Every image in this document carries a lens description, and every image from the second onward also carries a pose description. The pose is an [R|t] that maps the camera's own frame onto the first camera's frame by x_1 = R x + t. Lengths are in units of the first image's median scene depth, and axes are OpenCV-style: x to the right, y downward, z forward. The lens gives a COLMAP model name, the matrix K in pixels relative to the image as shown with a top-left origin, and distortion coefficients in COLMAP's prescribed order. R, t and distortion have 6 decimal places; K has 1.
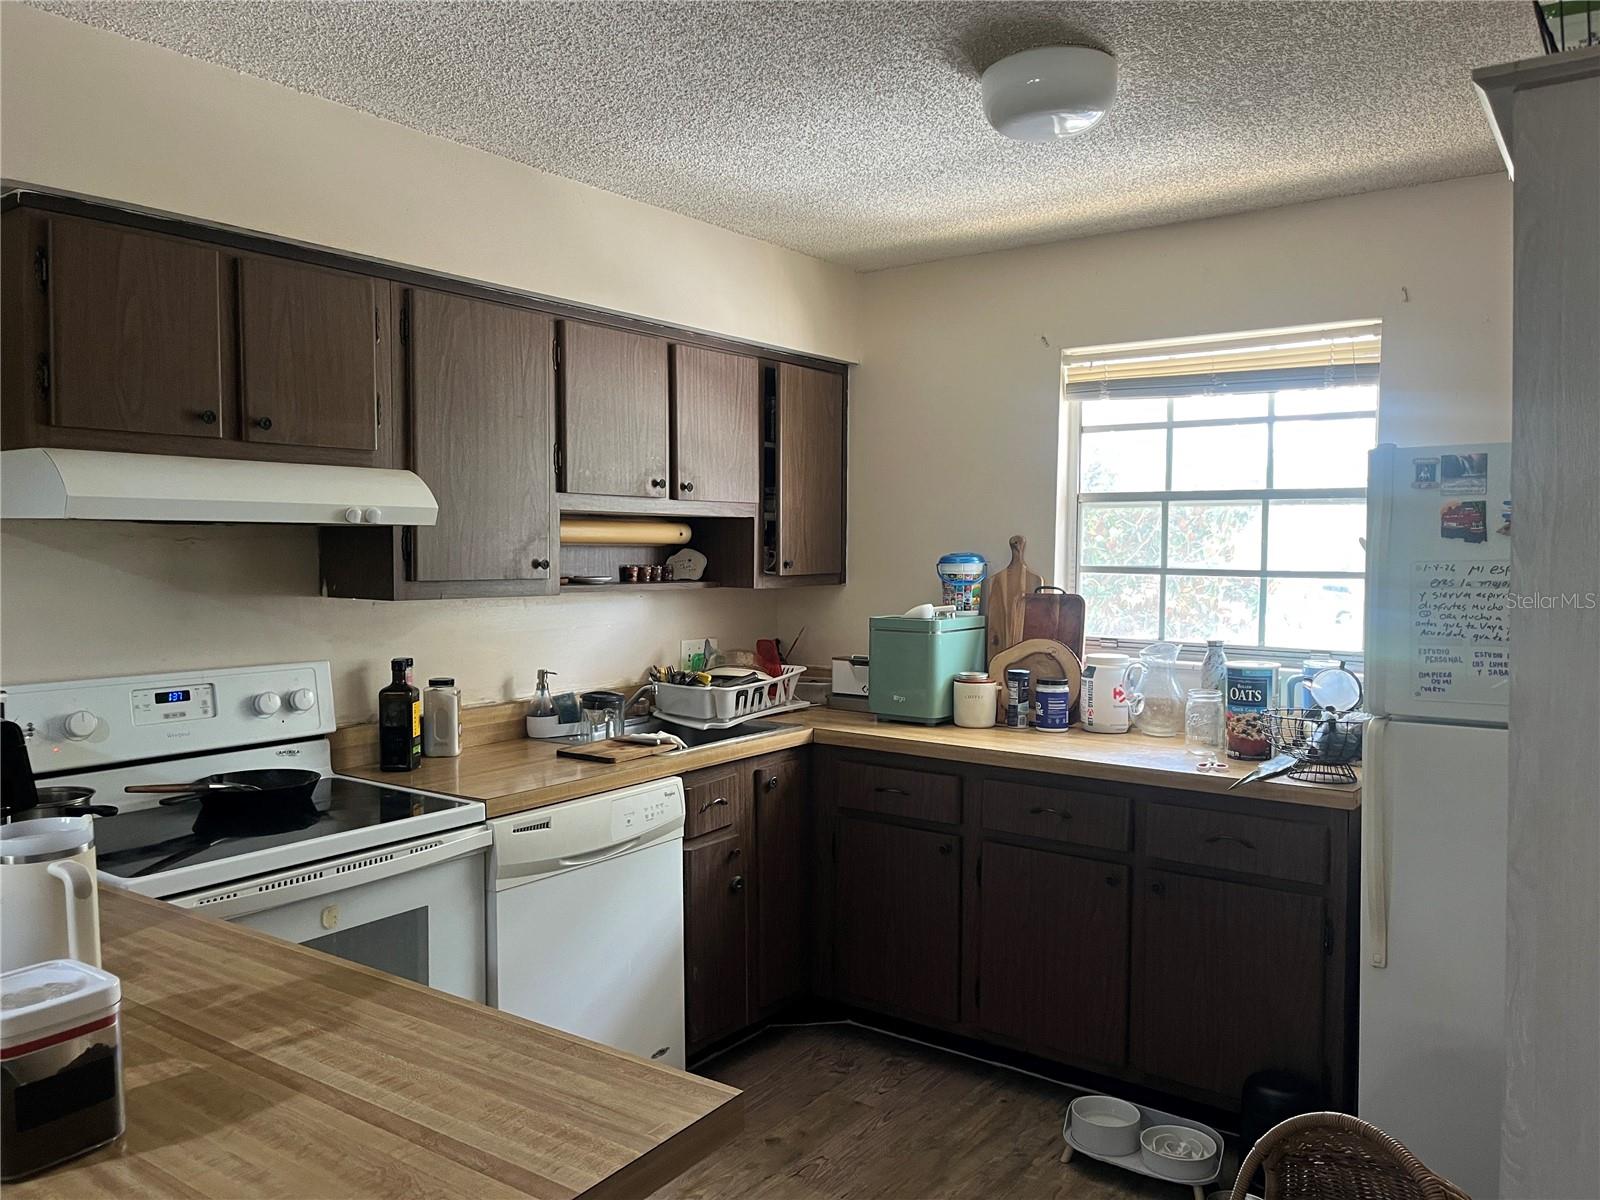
lens RADIAL K [[1204.7, 0, 800.0], [0, 1204.7, 600.0], [0, 0, 1]] dist [0.001940, 0.000892]
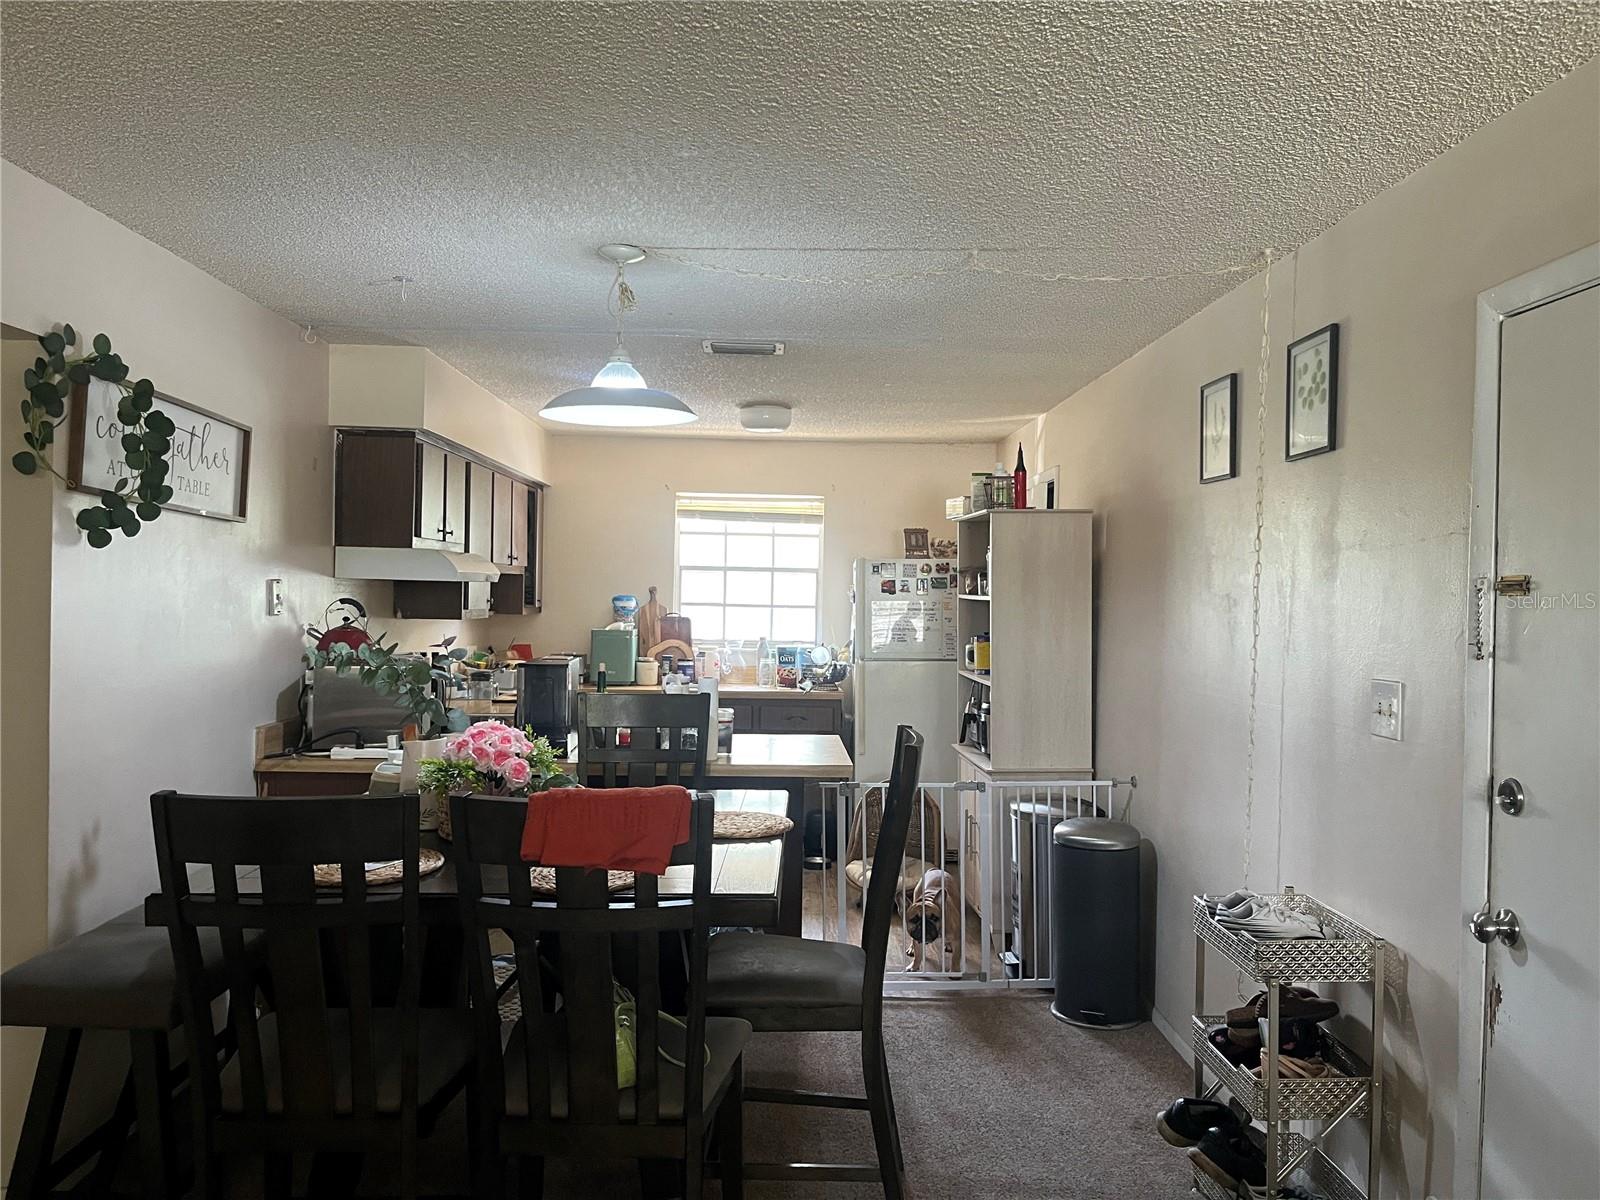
lens RADIAL K [[1204.7, 0, 800.0], [0, 1204.7, 600.0], [0, 0, 1]] dist [0.001940, 0.000892]
pose [[0.743936, 0.004446, 0.668236, -0.976160], [0.015461, 0.999596, -0.023864, 0.018546], [-0.668072, 0.028085, 0.743566, -0.613131]]
